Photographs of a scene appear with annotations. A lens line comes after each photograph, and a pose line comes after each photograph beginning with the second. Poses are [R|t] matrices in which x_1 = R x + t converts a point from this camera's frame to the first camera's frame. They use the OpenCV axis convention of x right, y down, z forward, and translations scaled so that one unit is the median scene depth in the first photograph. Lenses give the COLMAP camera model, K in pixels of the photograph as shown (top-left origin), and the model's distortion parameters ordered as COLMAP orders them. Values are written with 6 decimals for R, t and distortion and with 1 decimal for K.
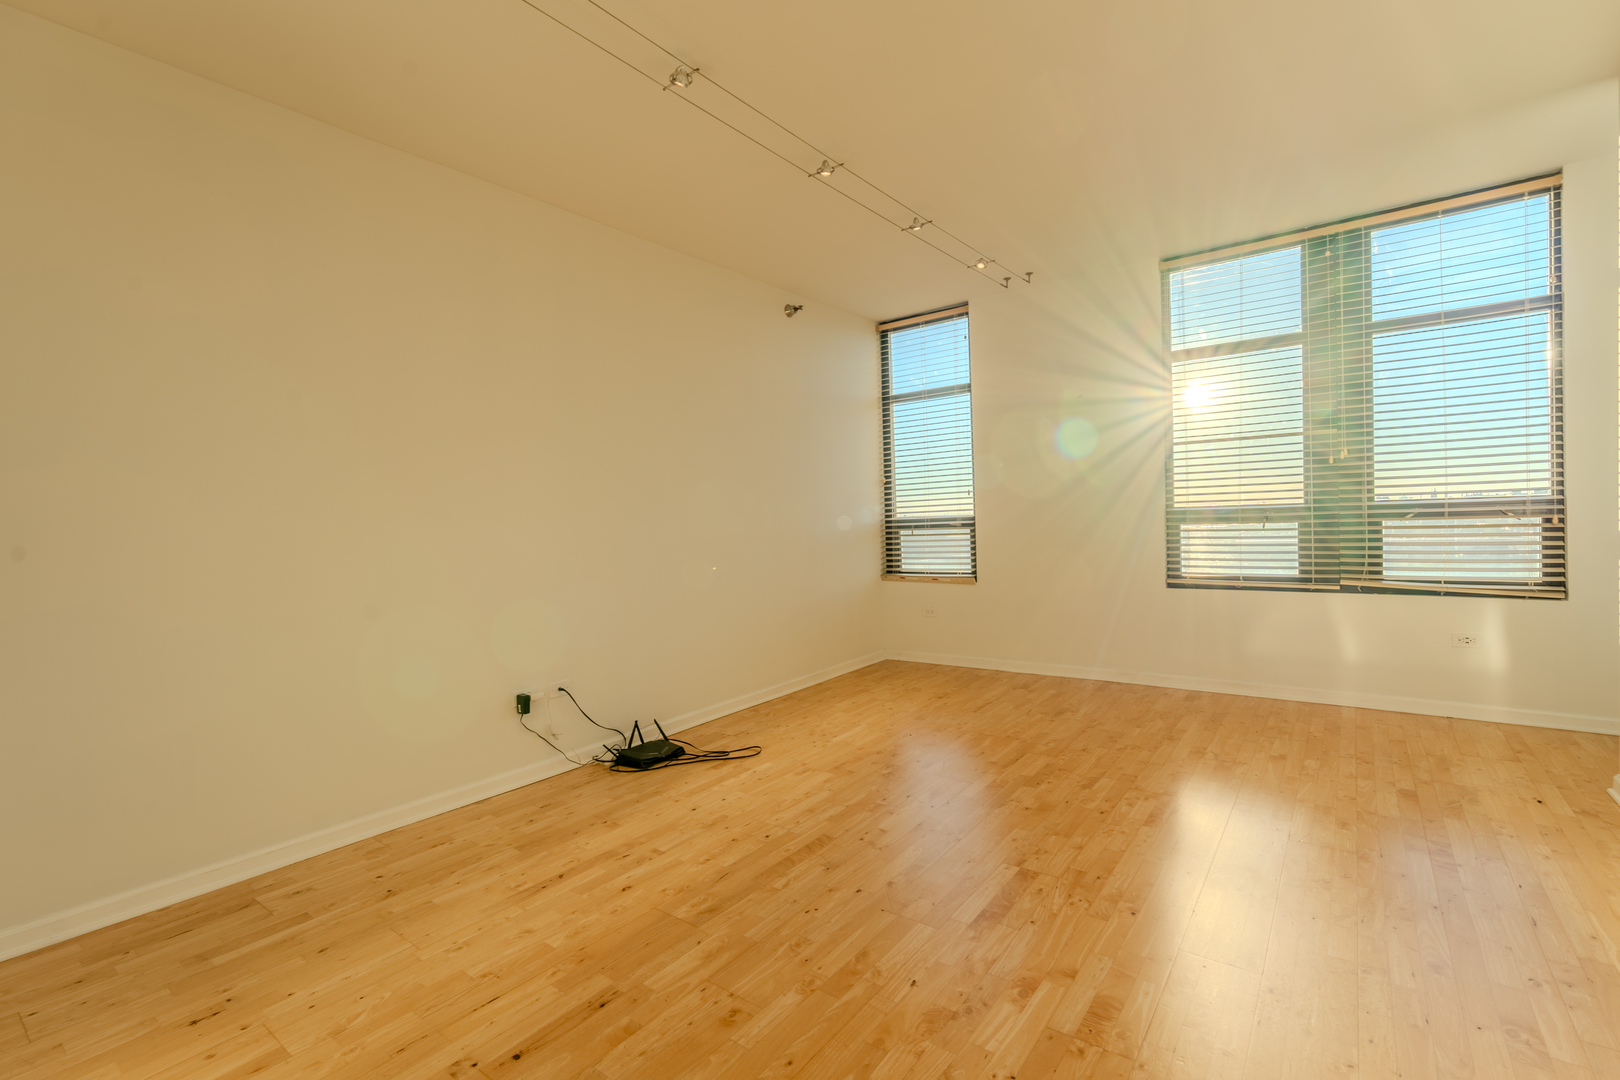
lens RADIAL K [[725.7, 0, 810.0], [0, 725.7, 540.0], [0, 0, 1]] dist [-0.000332, 0.000056]
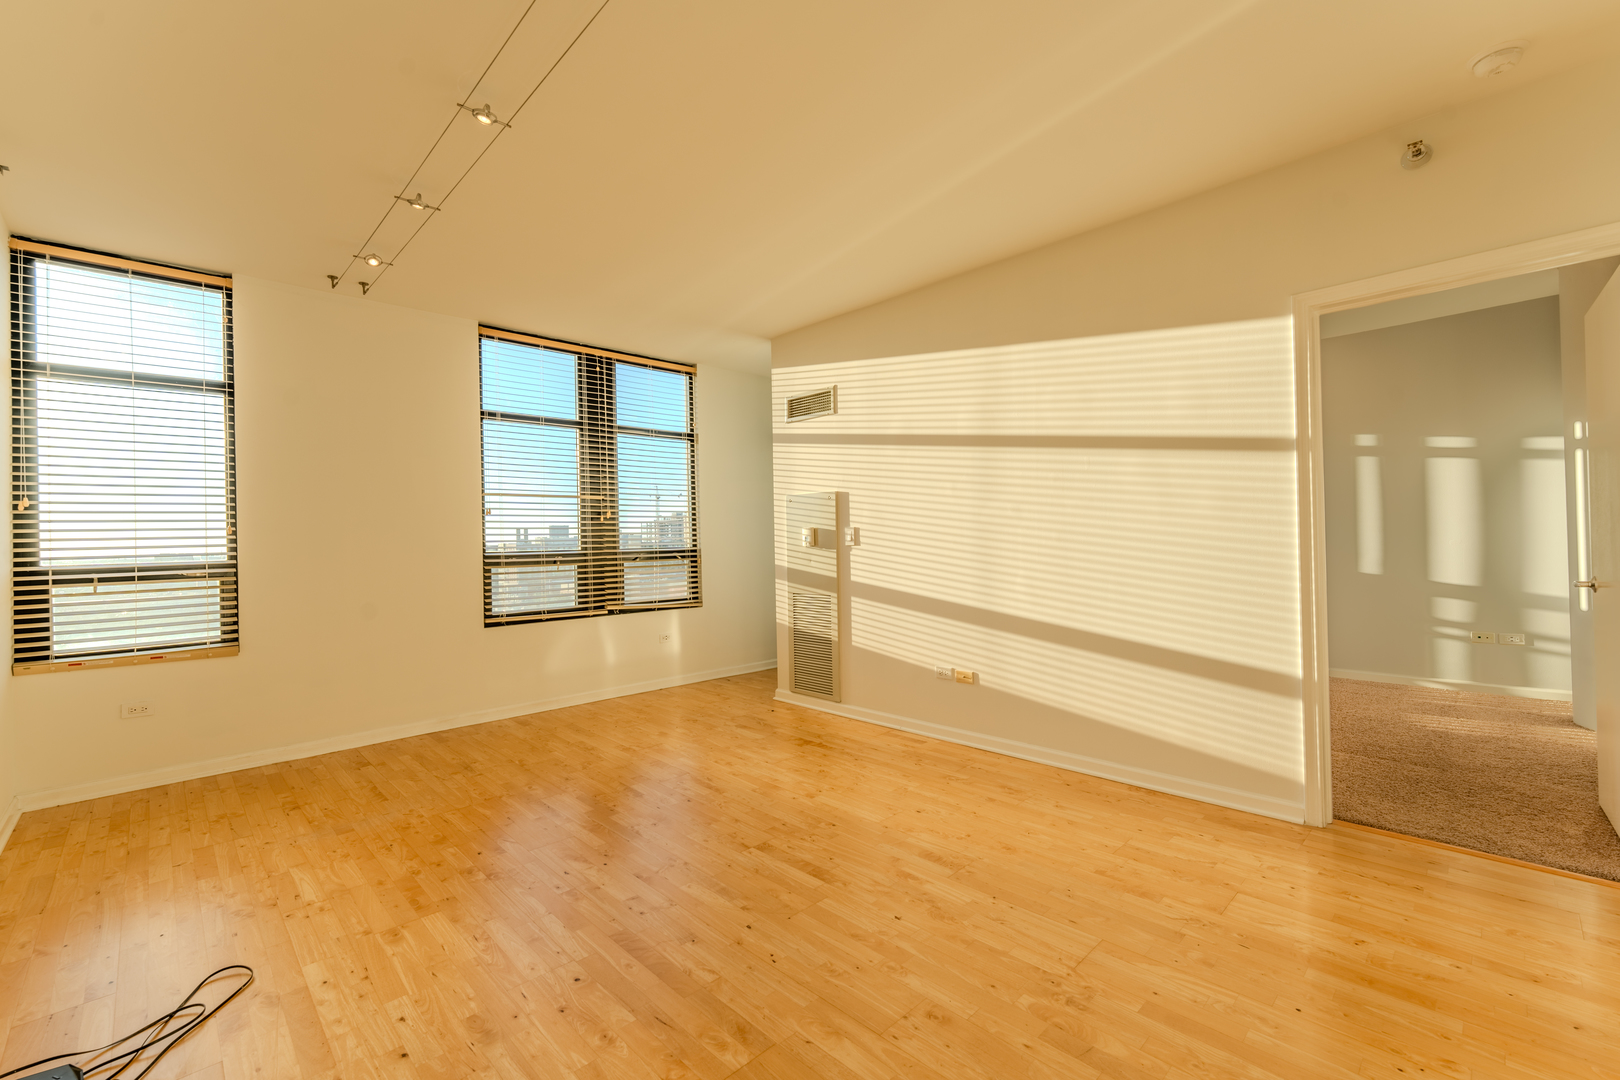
lens RADIAL K [[675.1, 0, 810.0], [0, 675.1, 540.0], [0, 0, 1]] dist [-0.002691, -0.000279]
pose [[0.158199, 0.031775, 0.986896, -0.535933], [0.046475, 0.998135, -0.039587, -0.001871], [-0.986313, 0.052128, 0.156427, 0.473674]]
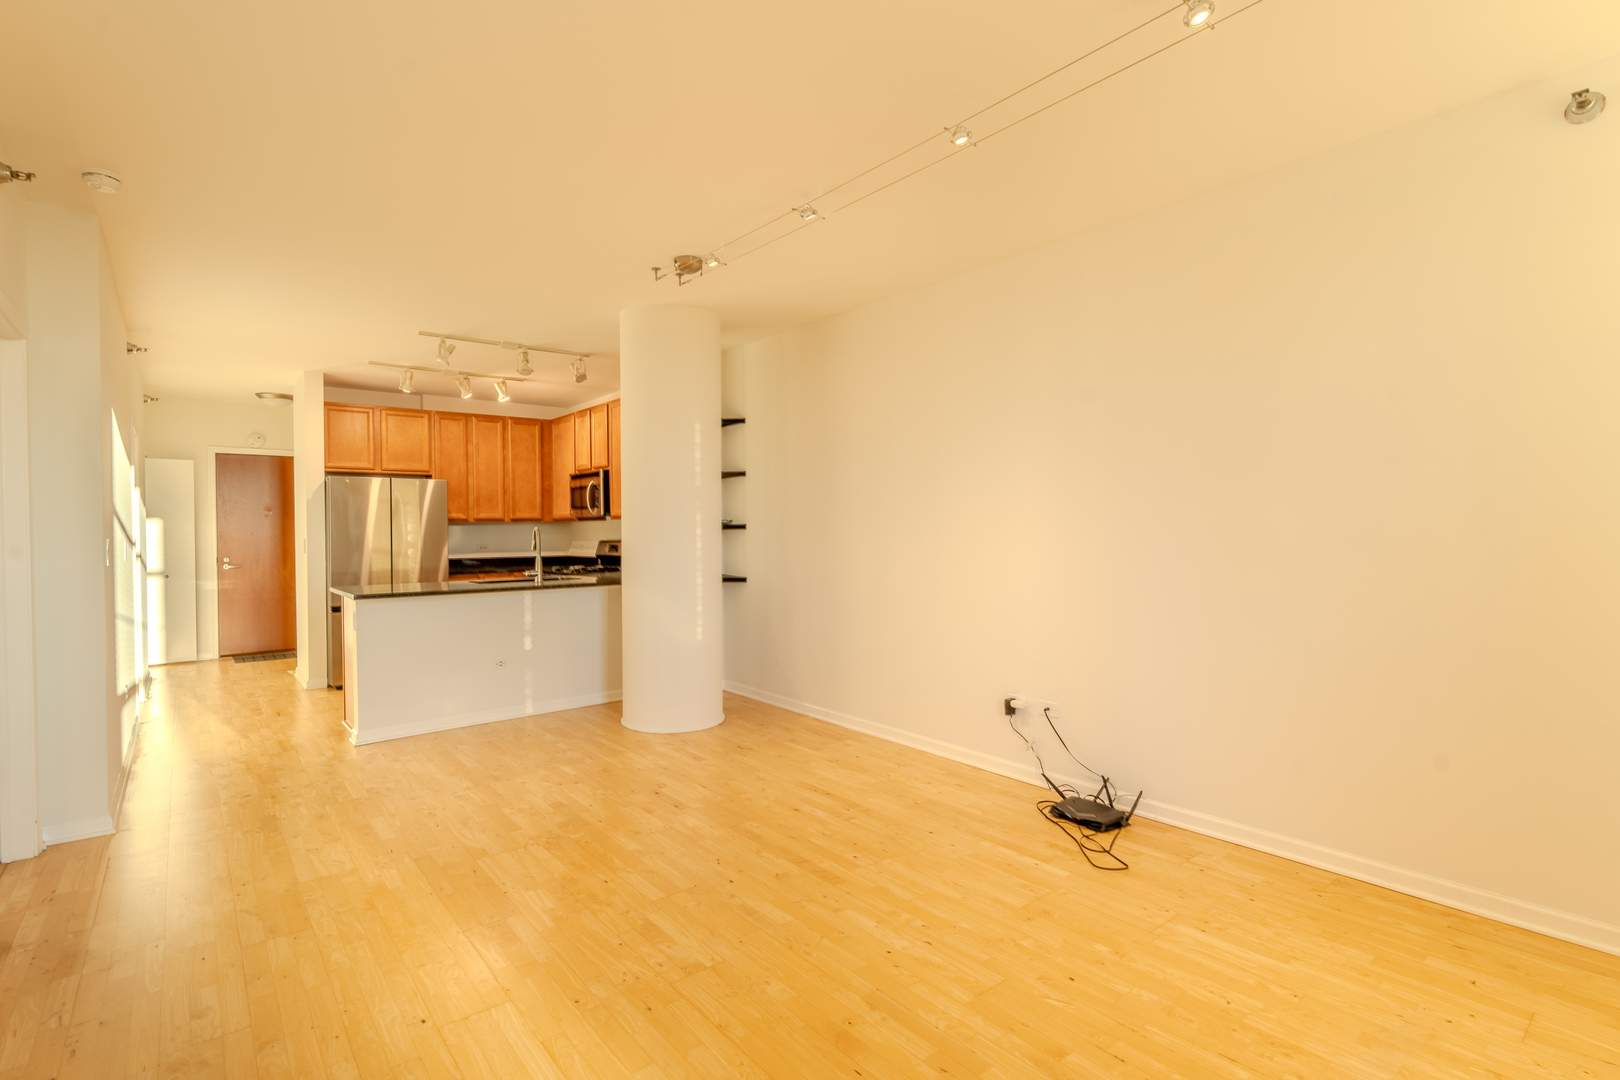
lens RADIAL K [[777.7, 0, 810.0], [0, 777.7, 540.0], [0, 0, 1]] dist [0.000869, 0.000069]
pose [[-0.247586, 0.049153, -0.967618, 0.783244], [-0.014757, 0.998405, 0.054493, -0.090809], [0.968753, 0.027771, -0.246466, 0.901659]]
